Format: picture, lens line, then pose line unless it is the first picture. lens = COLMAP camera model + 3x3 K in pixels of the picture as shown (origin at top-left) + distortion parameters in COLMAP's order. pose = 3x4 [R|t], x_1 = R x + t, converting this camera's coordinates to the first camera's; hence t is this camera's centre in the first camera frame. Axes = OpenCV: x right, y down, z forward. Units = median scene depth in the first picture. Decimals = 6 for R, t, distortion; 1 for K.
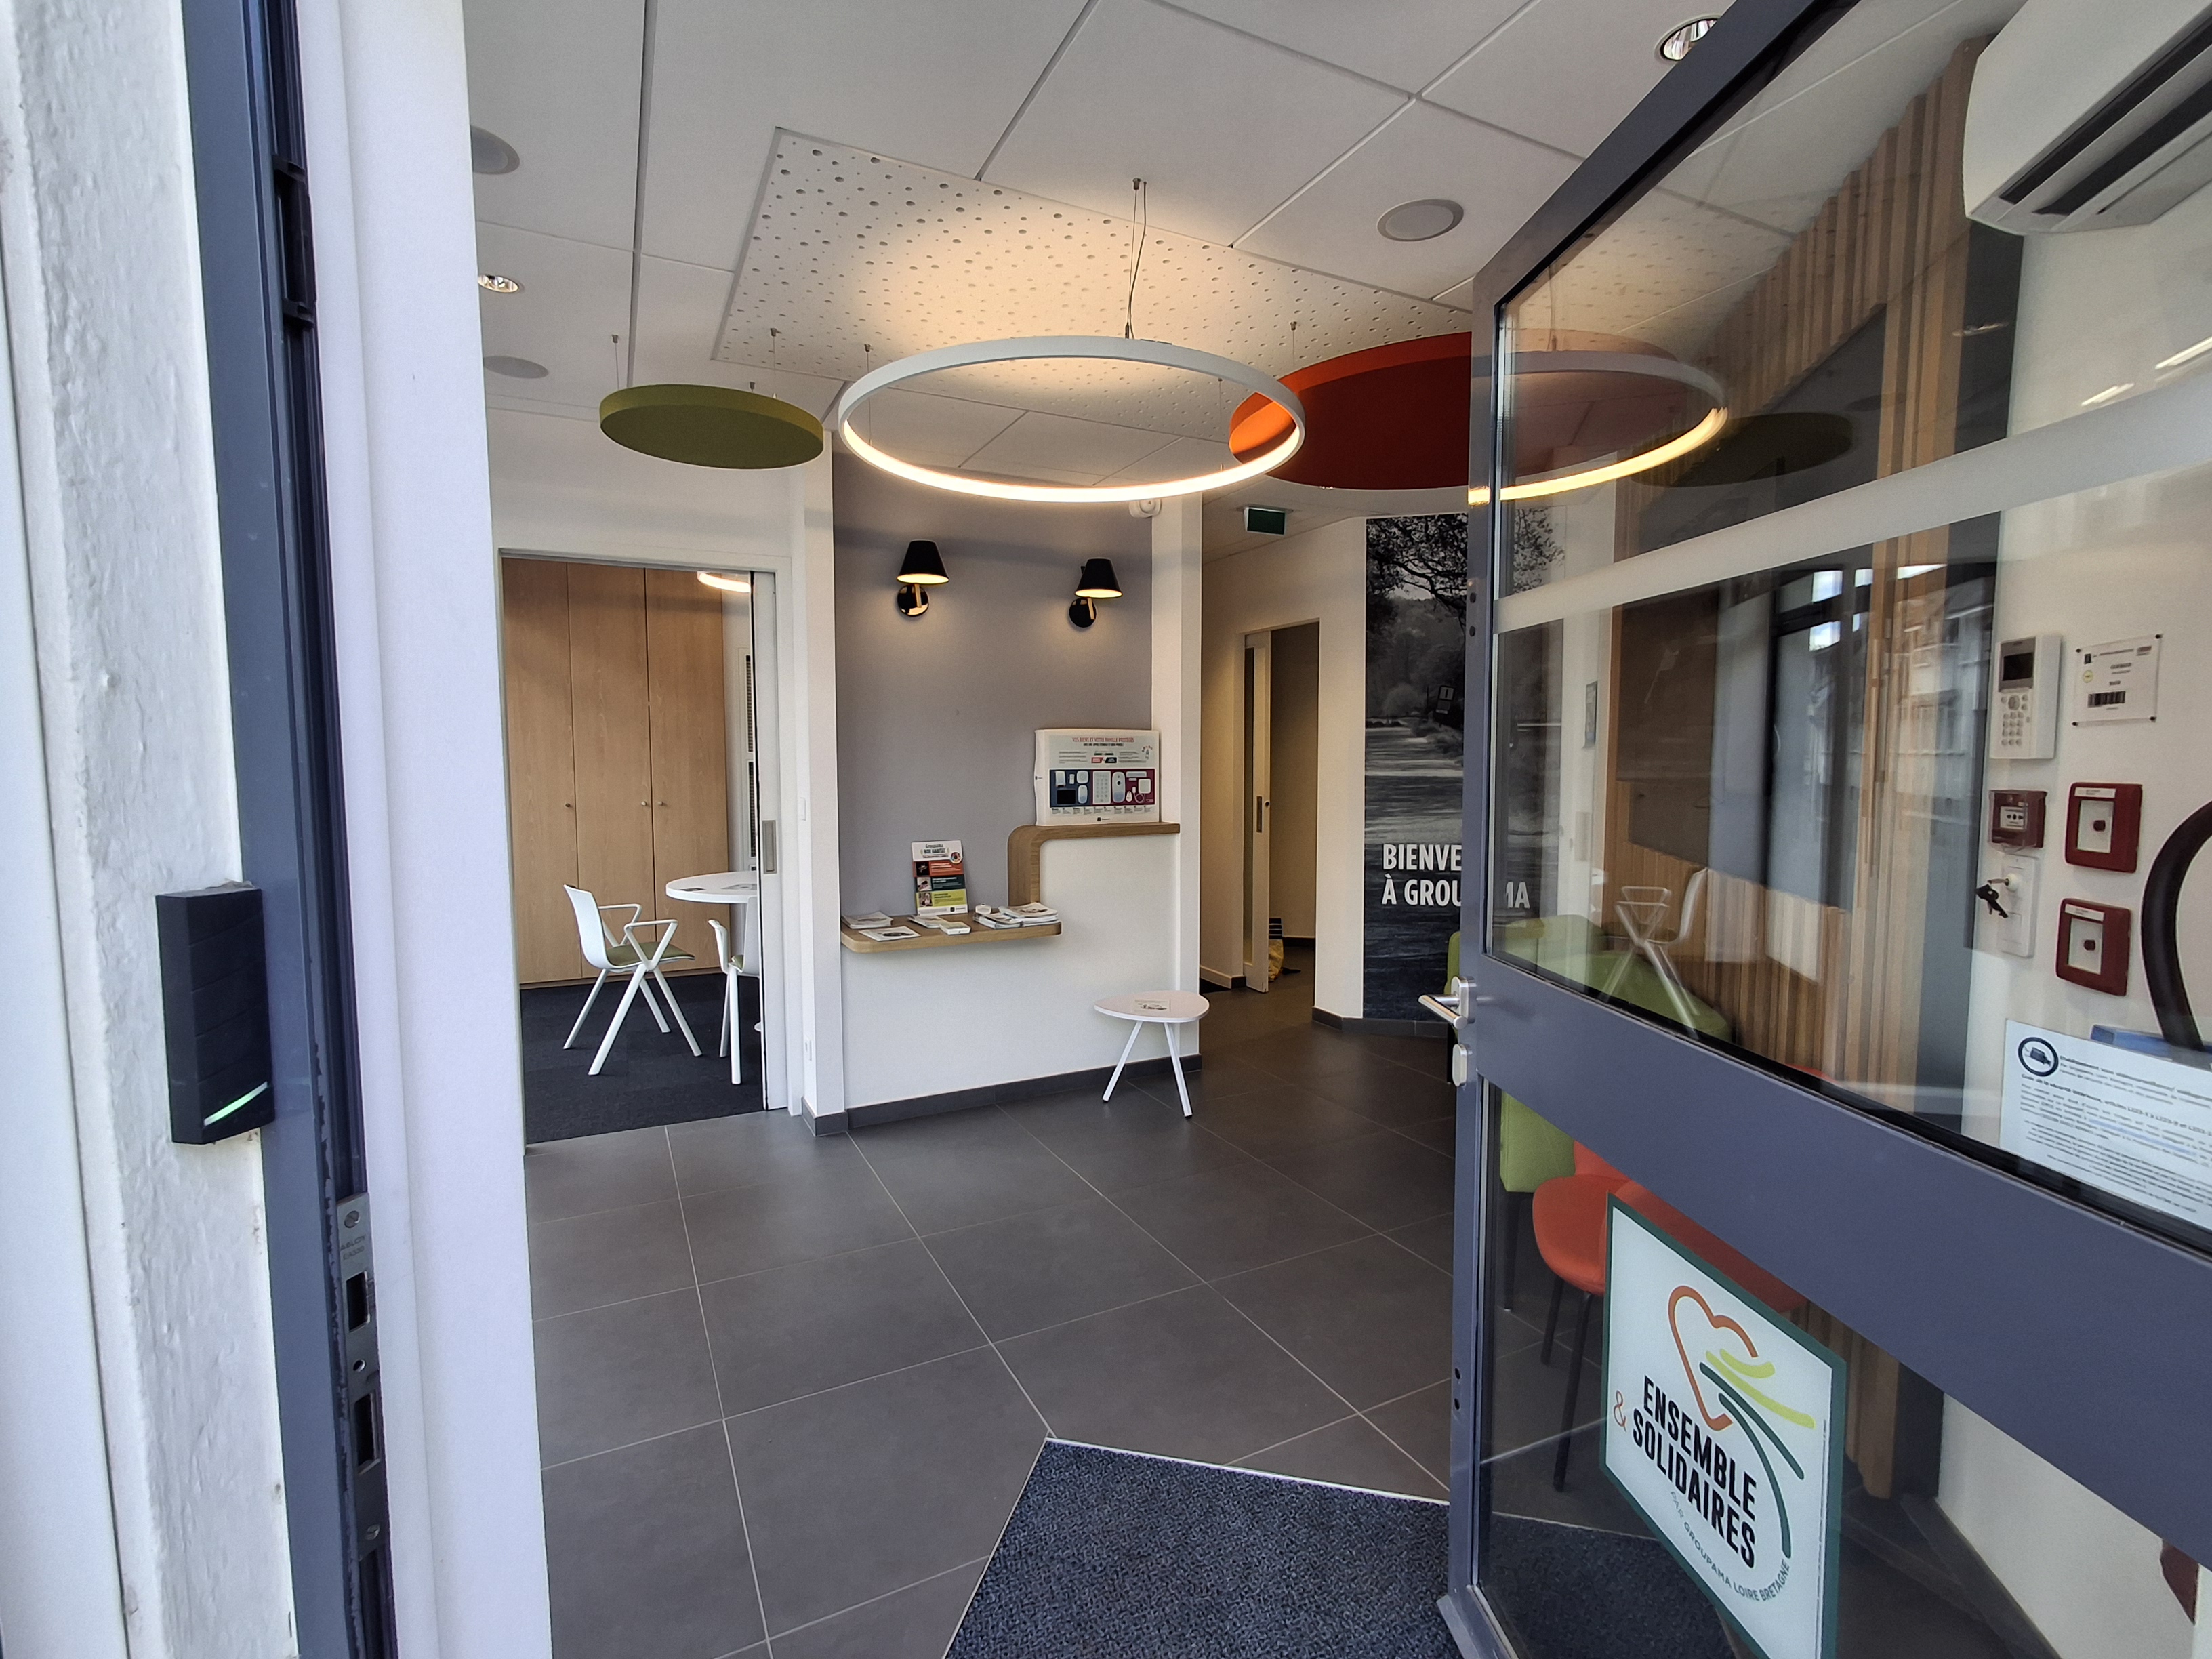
lens RADIAL K [[1019.0, 0, 1106.0], [0, 1019.0, 829.5], [0, 0, 1]] dist [-0.001986, 0.021069]
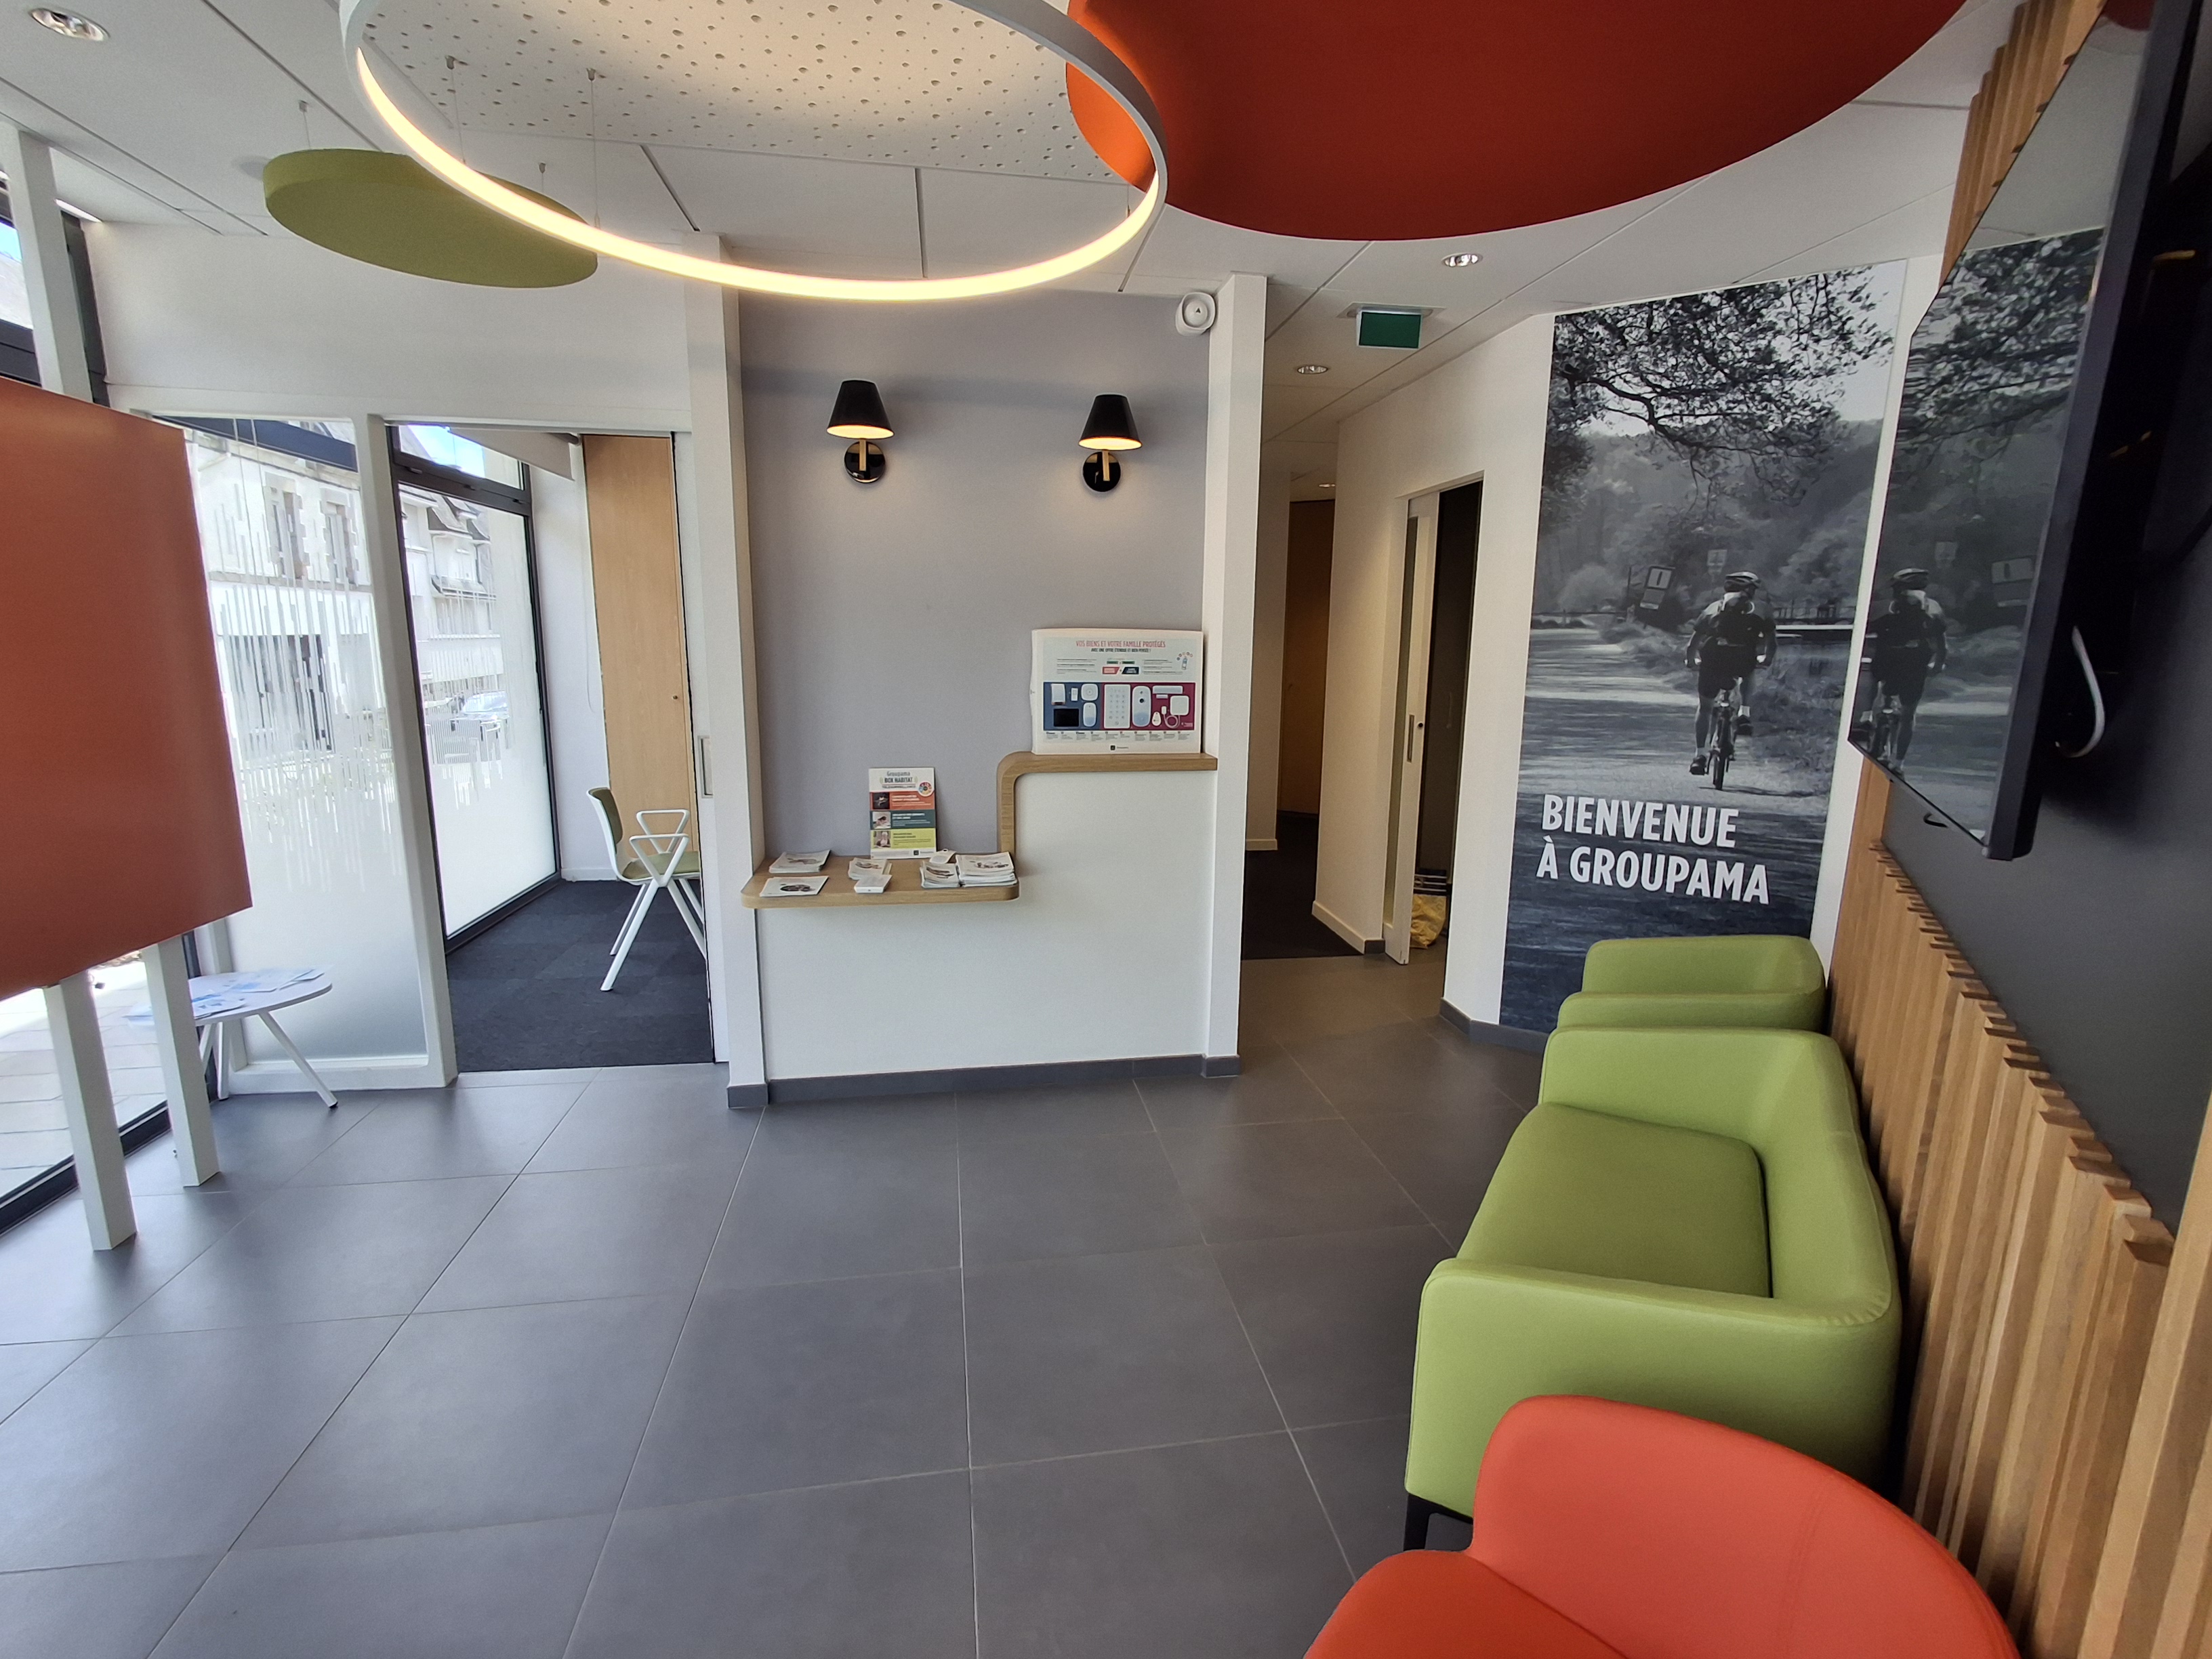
lens RADIAL K [[1019.0, 0, 1106.0], [0, 1019.0, 829.5], [0, 0, 1]] dist [-0.001986, 0.021069]
pose [[0.952813, 0.070509, -0.295256, 0.196605], [-0.036685, 0.992267, 0.118574, -0.035496], [0.301333, -0.102148, 0.948032, 0.232614]]
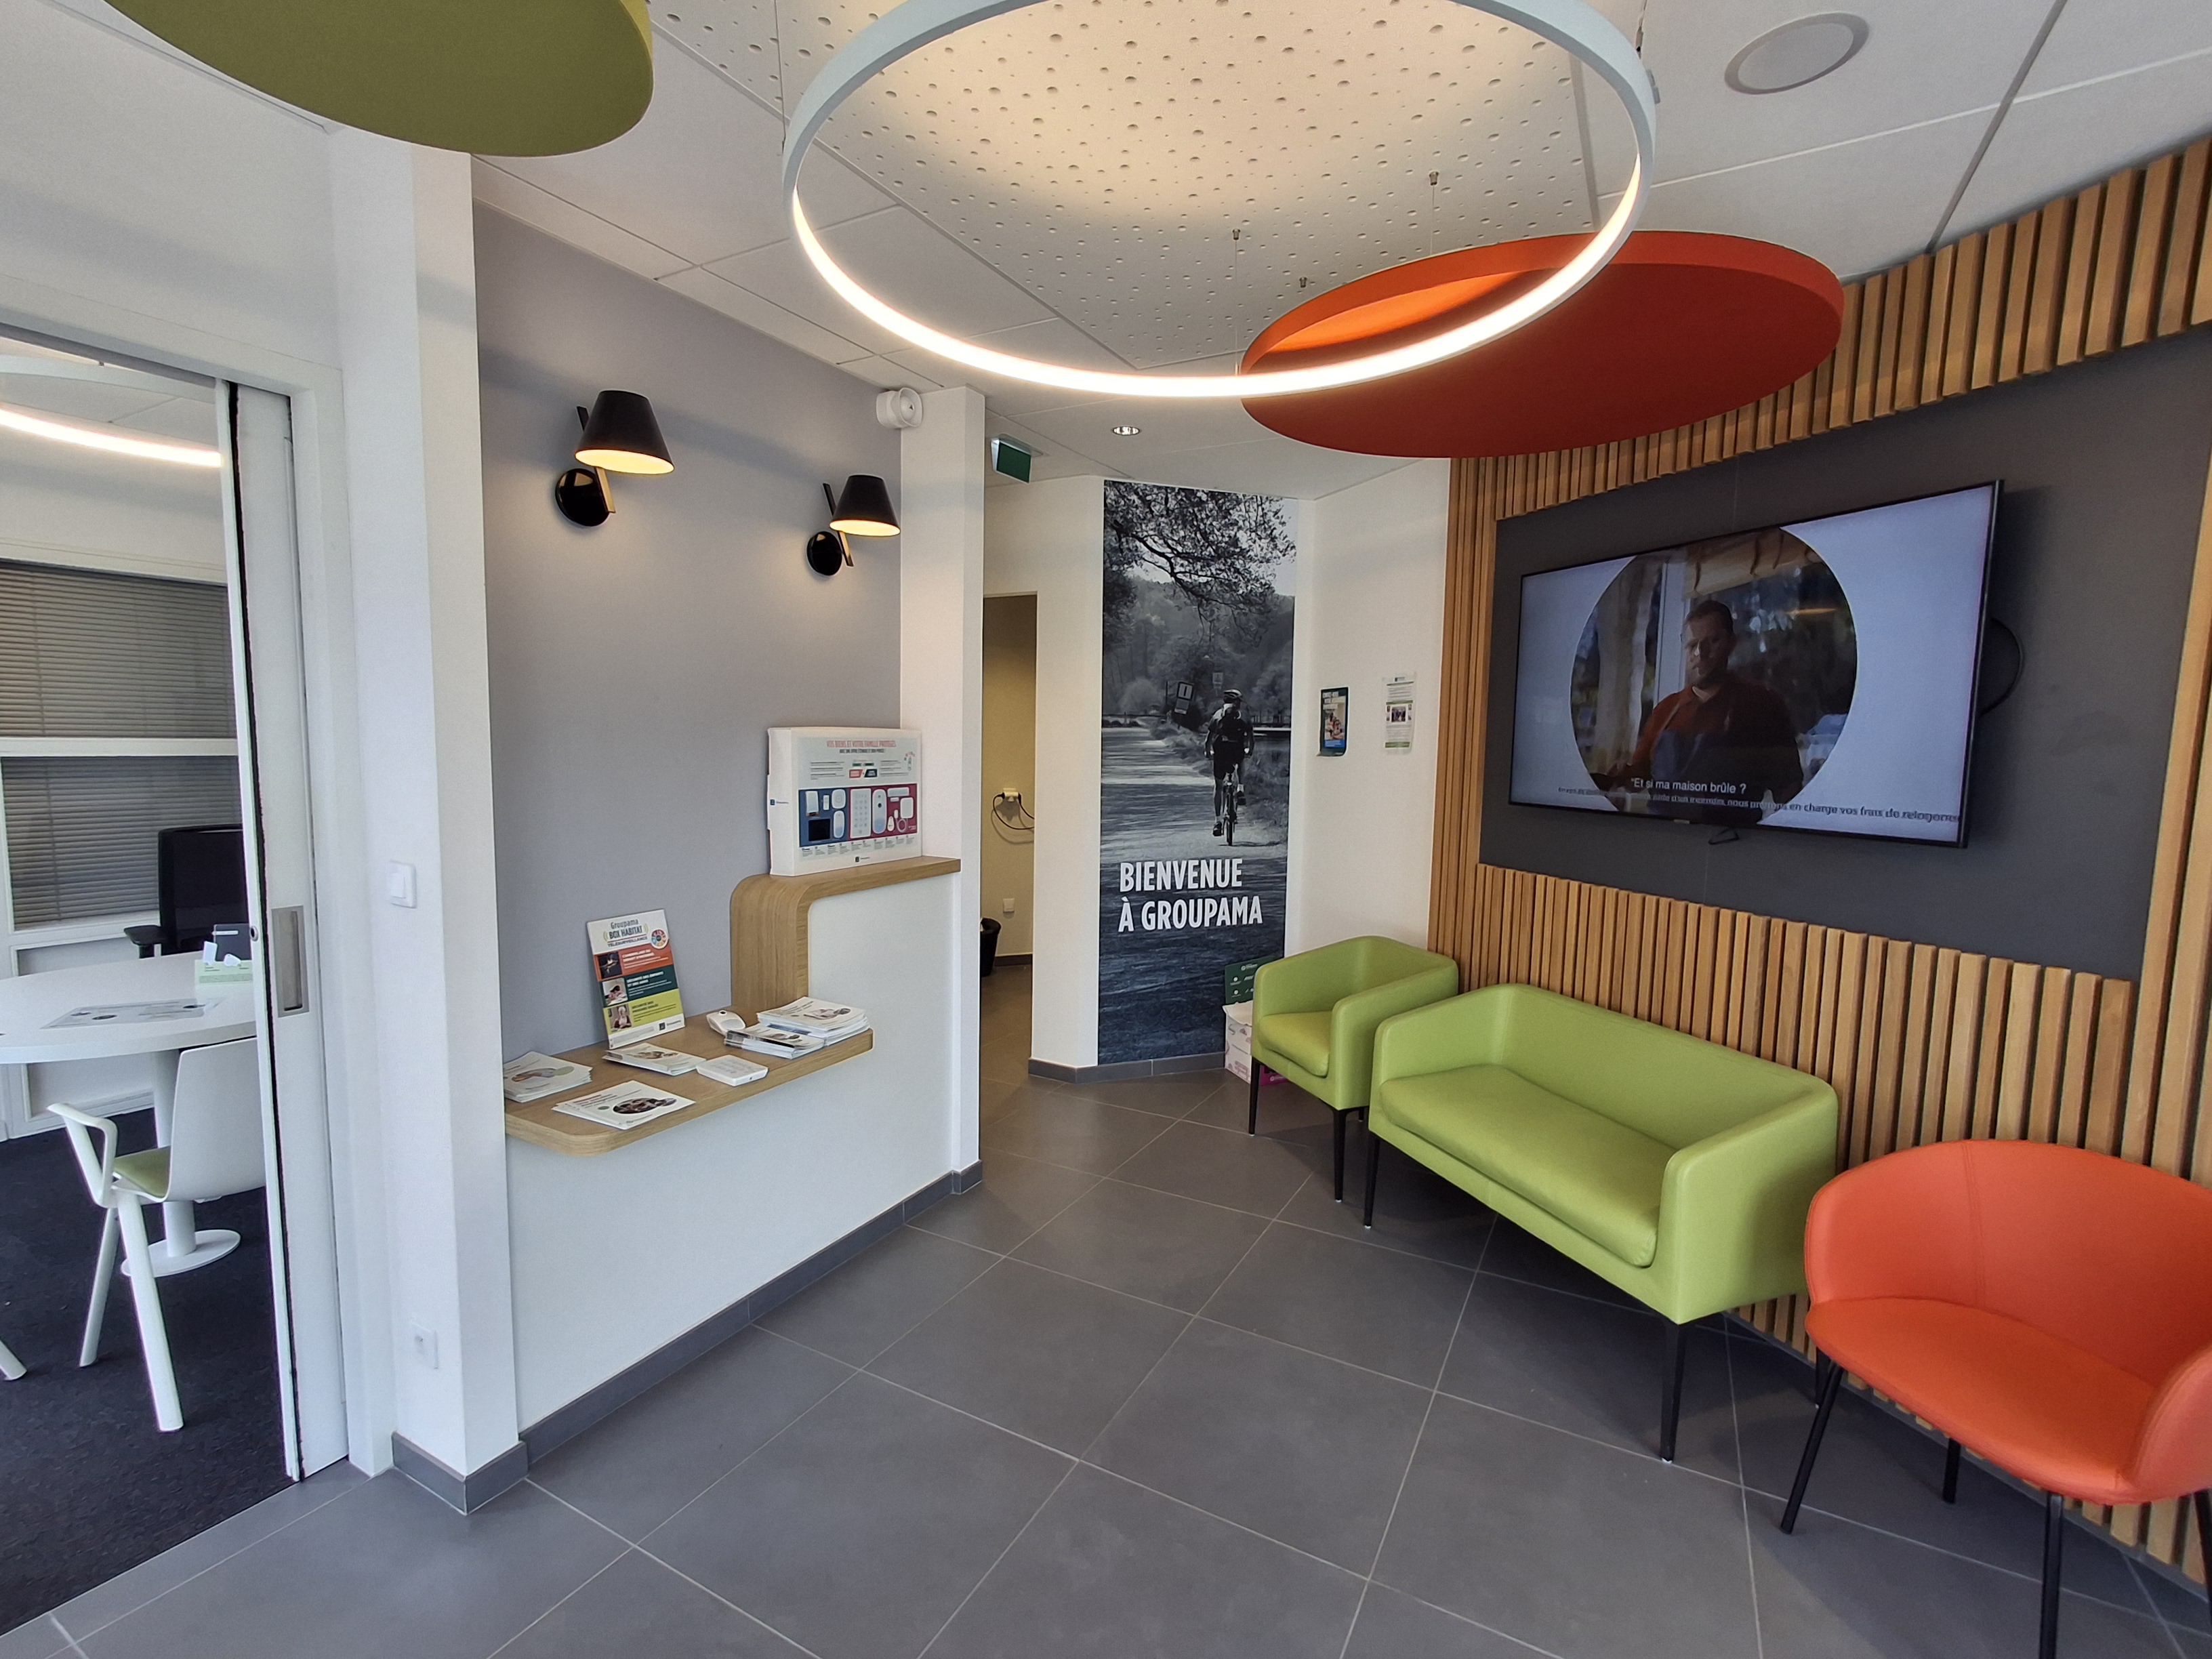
lens RADIAL K [[1015.4, 0, 1106.0], [0, 1015.4, 829.5], [0, 0, 1]] dist [-0.003774, -0.000230]
pose [[0.827933, -0.036577, 0.559632, -0.223490], [0.021423, 0.999205, 0.033614, -0.044160], [-0.560417, -0.015841, 0.828059, 0.302202]]
